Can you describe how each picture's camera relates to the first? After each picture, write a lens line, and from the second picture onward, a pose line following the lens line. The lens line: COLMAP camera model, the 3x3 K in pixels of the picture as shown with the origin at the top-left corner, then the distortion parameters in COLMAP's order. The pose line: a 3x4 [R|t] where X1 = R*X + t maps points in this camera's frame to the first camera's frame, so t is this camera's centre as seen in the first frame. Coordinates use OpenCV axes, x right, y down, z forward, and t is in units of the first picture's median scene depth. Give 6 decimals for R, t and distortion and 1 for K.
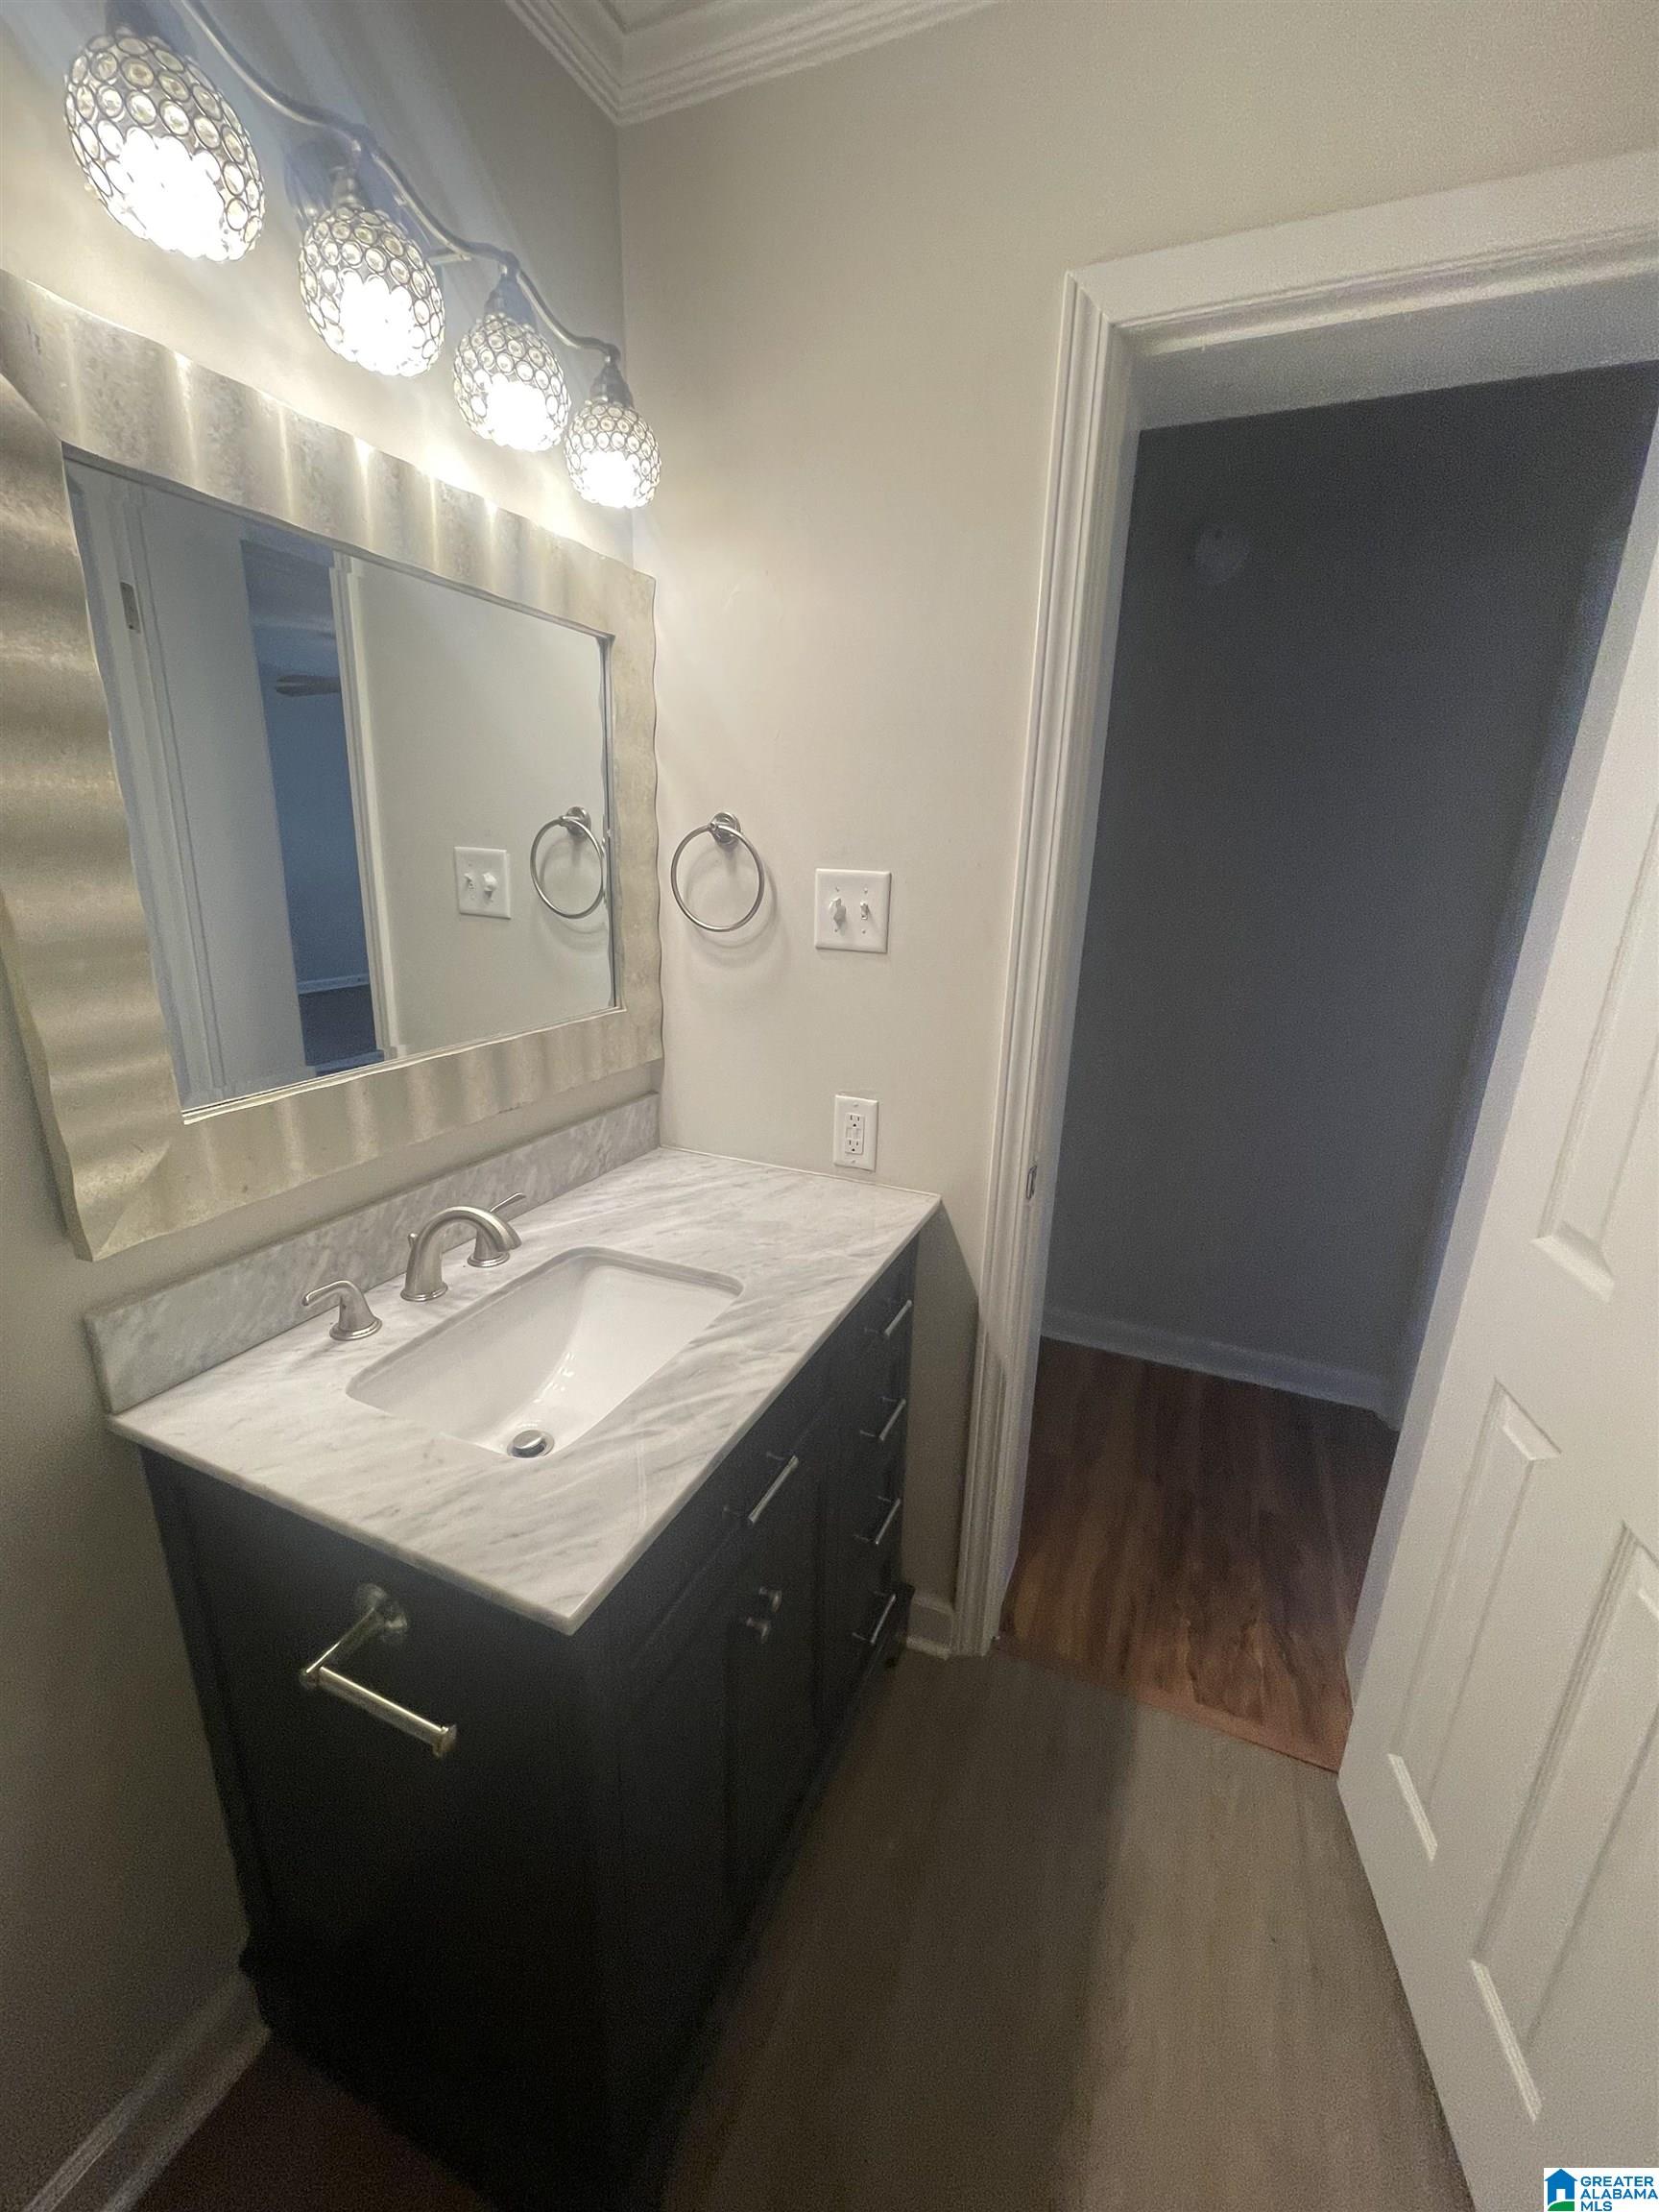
lens RADIAL K [[899.8, 0, 825.9], [0, 899.8, 1109.4], [0, 0, 1]] dist [0.002319, -0.000239]
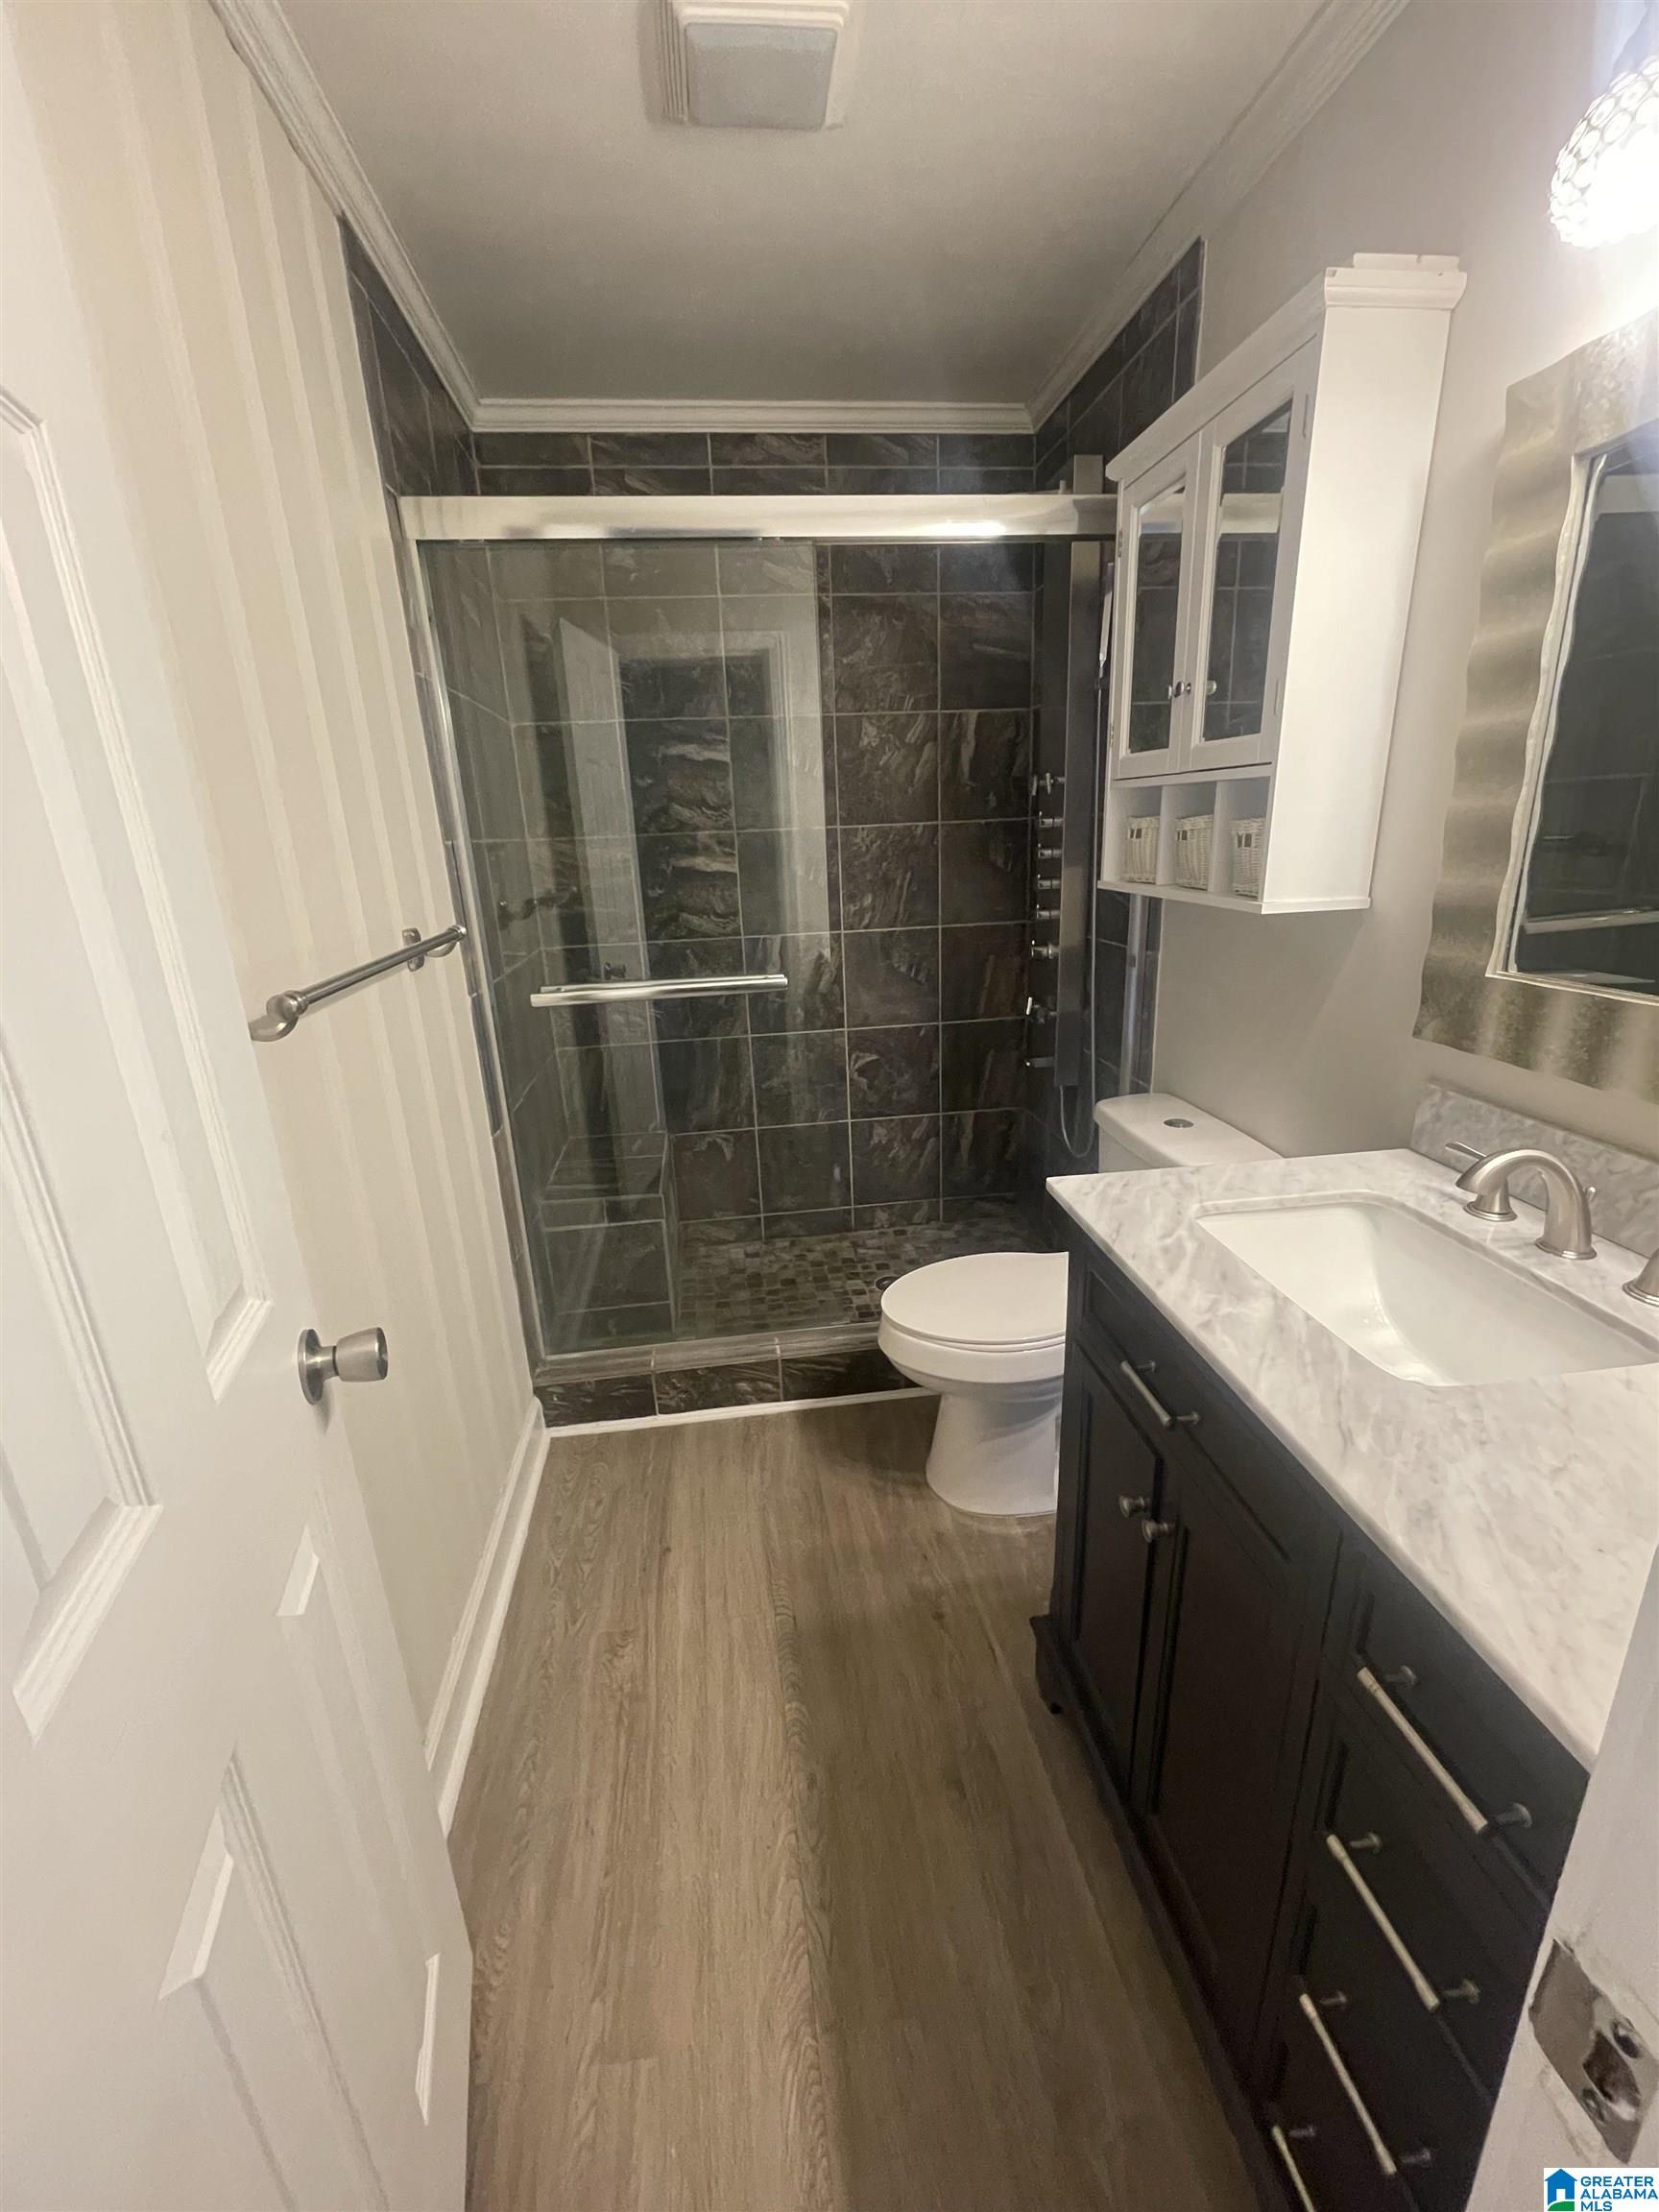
lens RADIAL K [[899.8, 0, 826.9], [0, 899.8, 1107.2], [0, 0, 1]] dist [0.002319, -0.000239]
pose [[-0.857160, 0.162809, -0.488640, 0.671786], [-0.128707, 0.850916, 0.509290, -0.313915], [0.498709, 0.499434, -0.708417, 1.331251]]
